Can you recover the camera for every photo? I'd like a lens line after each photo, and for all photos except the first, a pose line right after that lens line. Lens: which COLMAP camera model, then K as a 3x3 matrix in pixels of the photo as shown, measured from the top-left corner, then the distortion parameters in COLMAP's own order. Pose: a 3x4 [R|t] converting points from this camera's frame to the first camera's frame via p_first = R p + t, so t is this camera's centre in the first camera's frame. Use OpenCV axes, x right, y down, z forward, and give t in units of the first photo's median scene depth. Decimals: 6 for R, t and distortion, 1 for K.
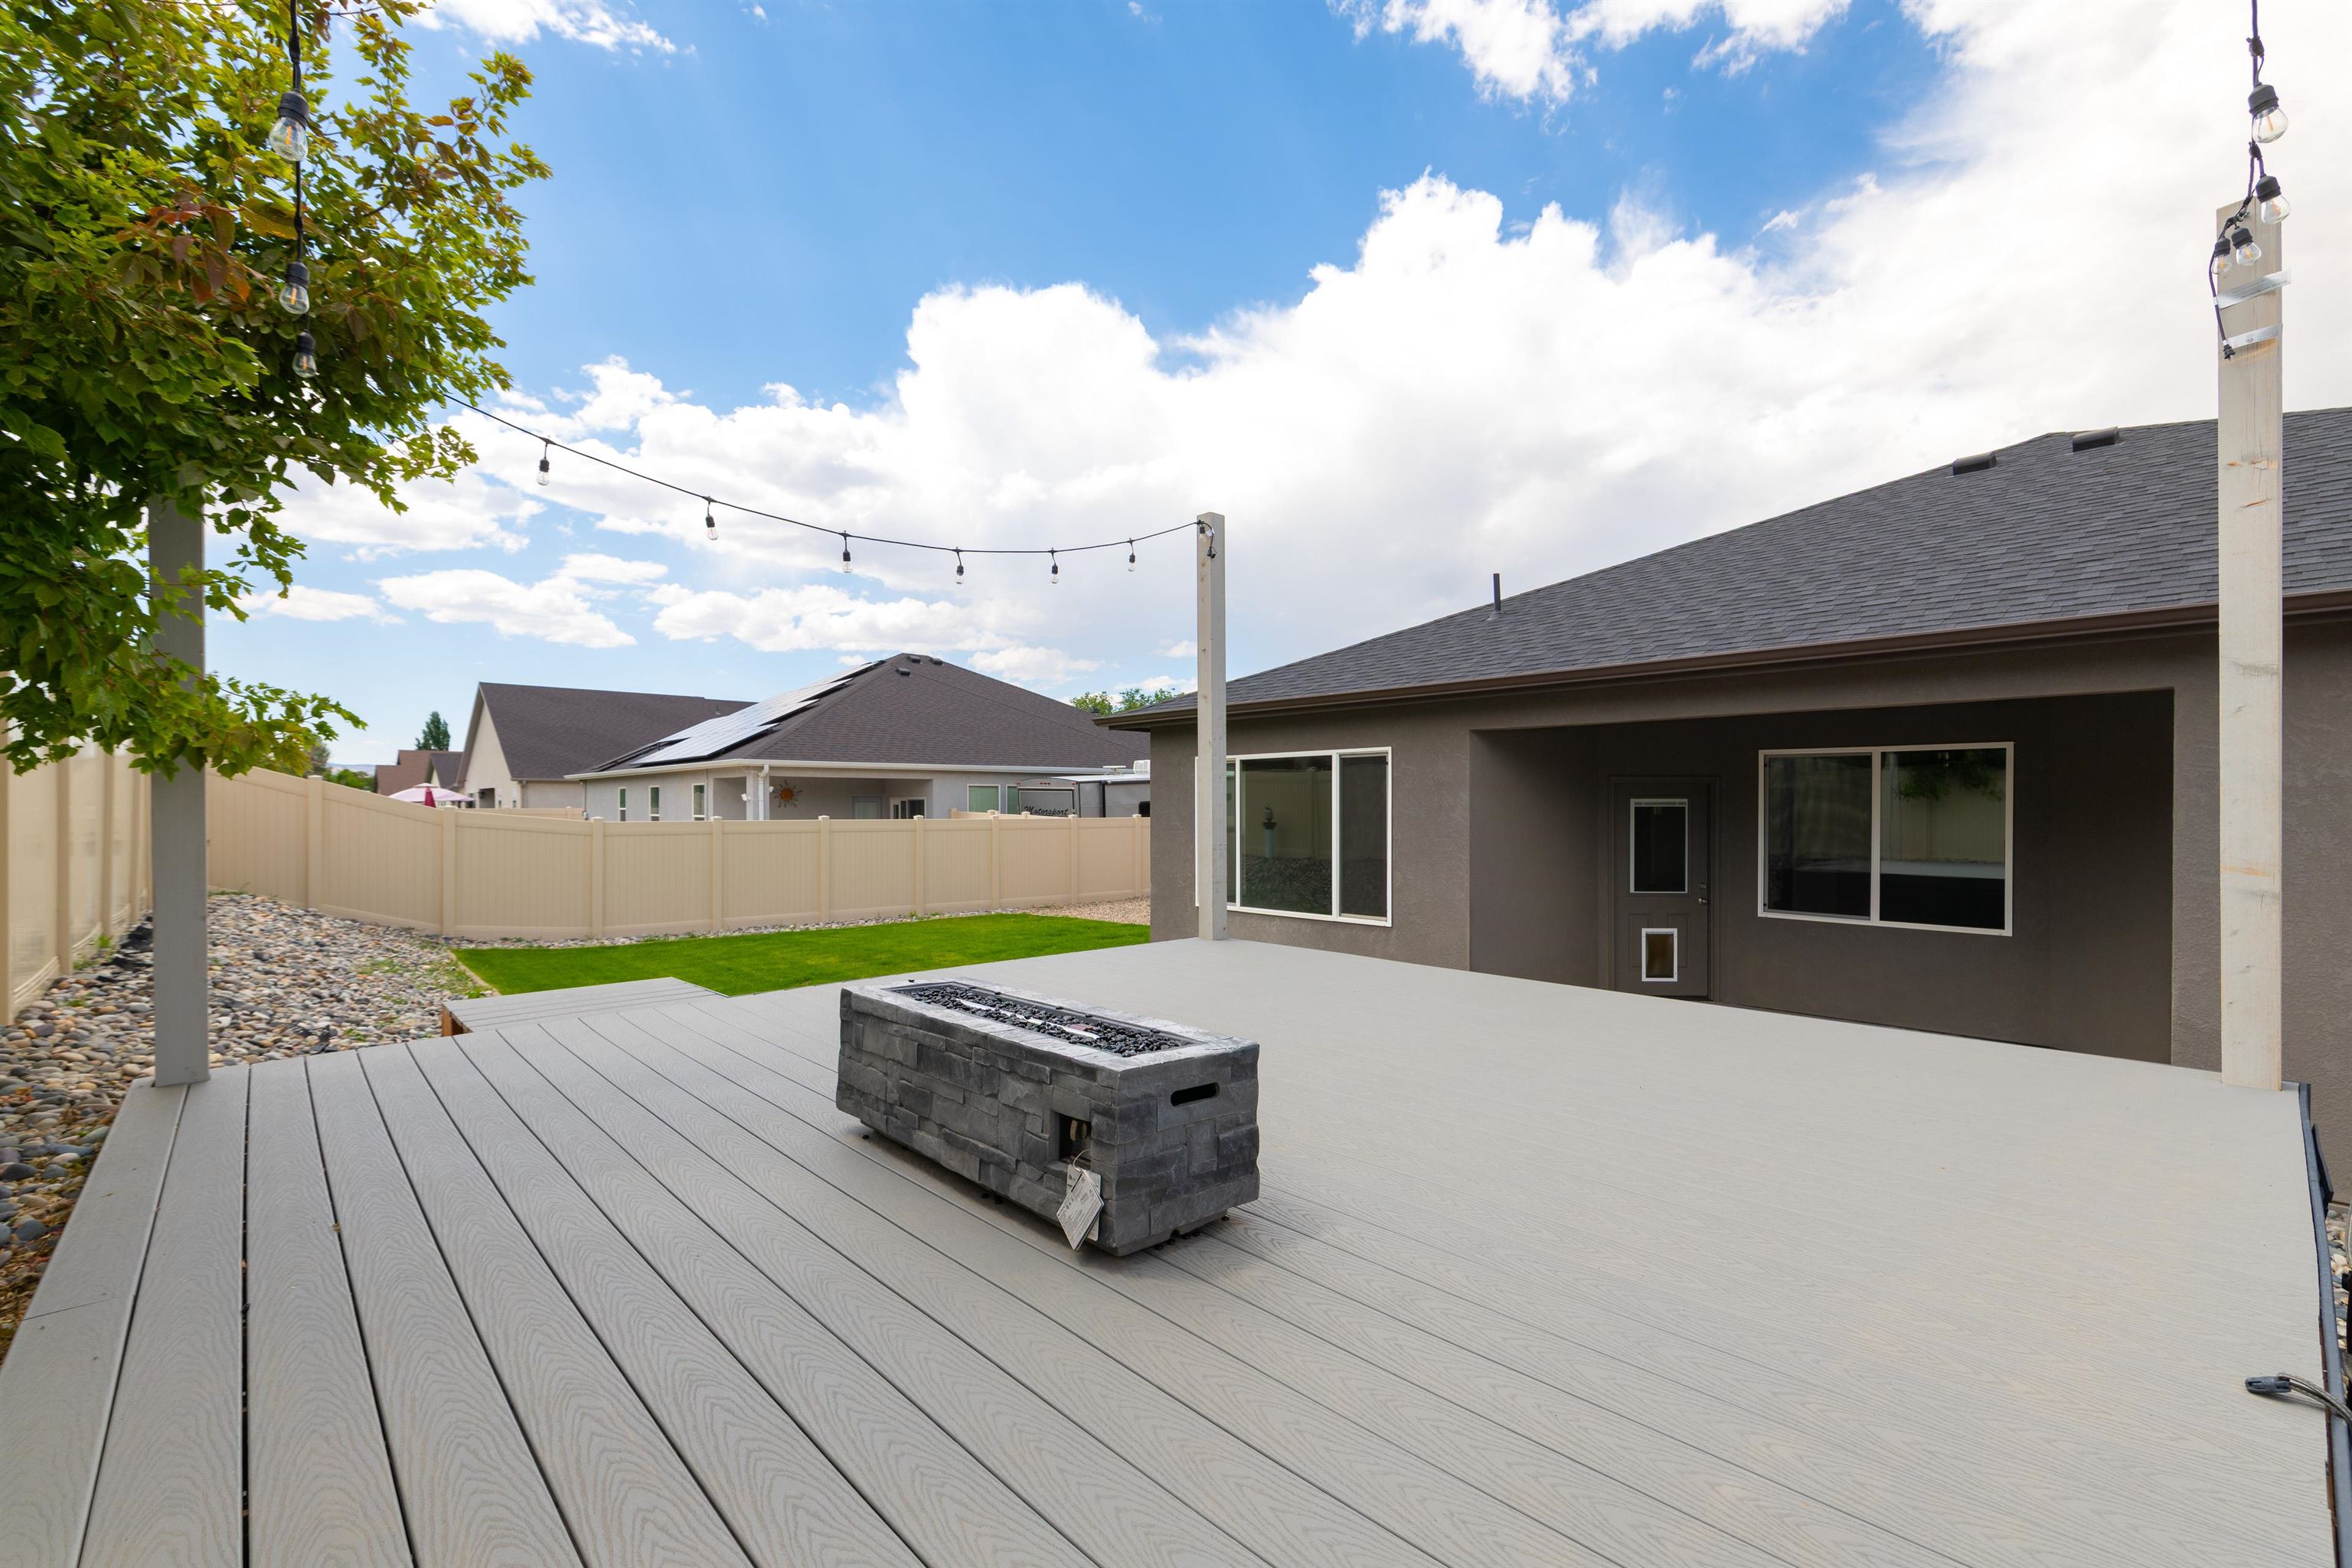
lens RADIAL K [[1011.6, 0, 1172.3], [0, 1011.6, 813.2], [0, 0, 1]] dist [0.000026, 0.000013]
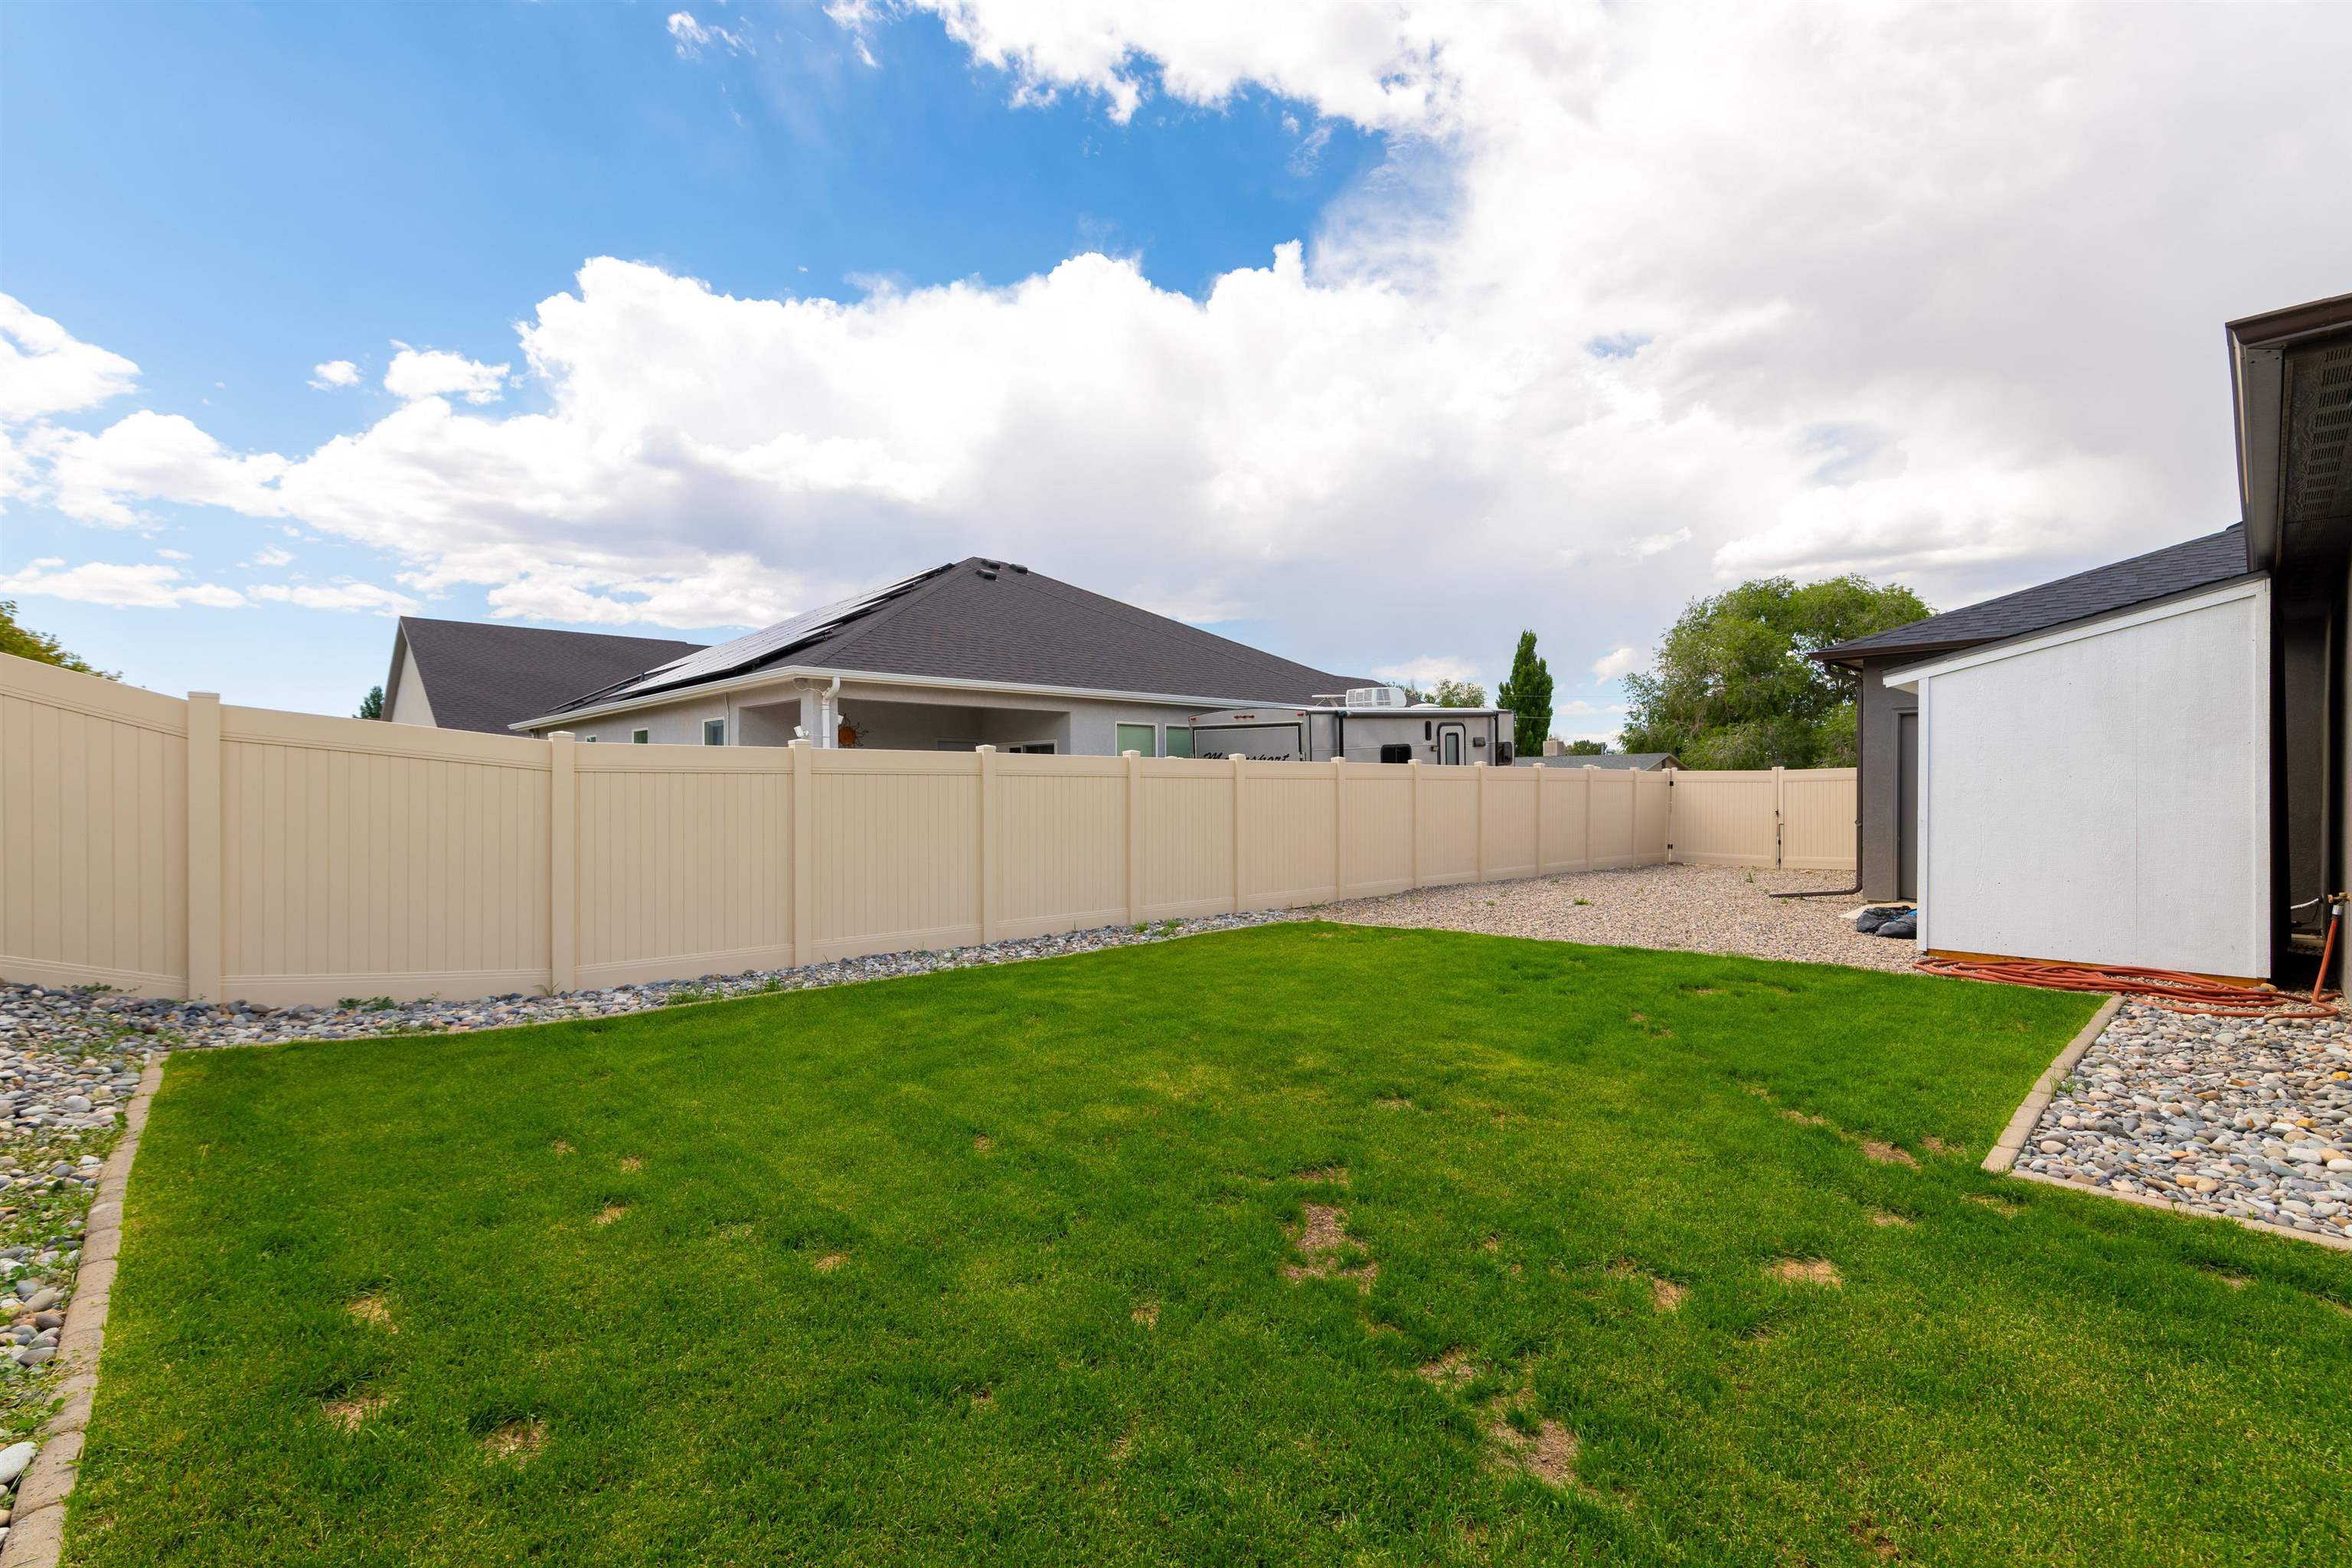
lens RADIAL K [[1041.8, 0, 1192.6], [0, 1041.8, 790.6], [0, 0, 1]] dist [0.000822, 0.000081]
pose [[0.999333, -0.002690, 0.036405, -0.198188], [0.002806, 0.999991, -0.003127, 0.022611], [-0.036397, 0.003227, 0.999332, 0.341230]]
